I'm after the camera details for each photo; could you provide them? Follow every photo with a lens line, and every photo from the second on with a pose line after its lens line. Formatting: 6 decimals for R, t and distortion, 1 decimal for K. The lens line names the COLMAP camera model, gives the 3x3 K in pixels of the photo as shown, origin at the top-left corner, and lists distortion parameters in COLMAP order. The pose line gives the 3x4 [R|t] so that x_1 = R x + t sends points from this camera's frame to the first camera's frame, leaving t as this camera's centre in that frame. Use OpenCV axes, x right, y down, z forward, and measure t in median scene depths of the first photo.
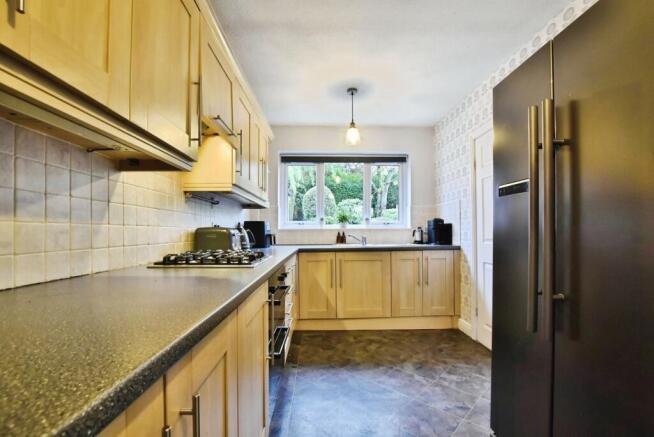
lens RADIAL K [[291.7, 0, 327.5], [0, 291.7, 230.1], [0, 0, 1]] dist [-0.024321, 0.000152]
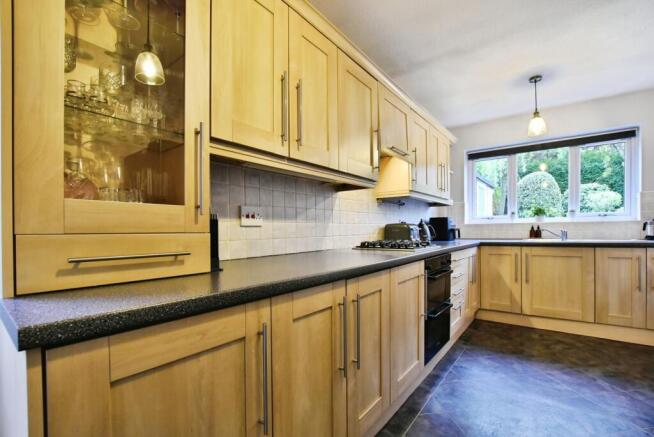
lens RADIAL K [[291.7, 0, 327.5], [0, 291.7, 230.1], [0, 0, 1]] dist [-0.024321, 0.000152]
pose [[0.772486, -0.004582, -0.635015, 0.149645], [0.013470, 0.999867, 0.009171, 0.002757], [0.634889, -0.015638, 0.772445, -0.171824]]
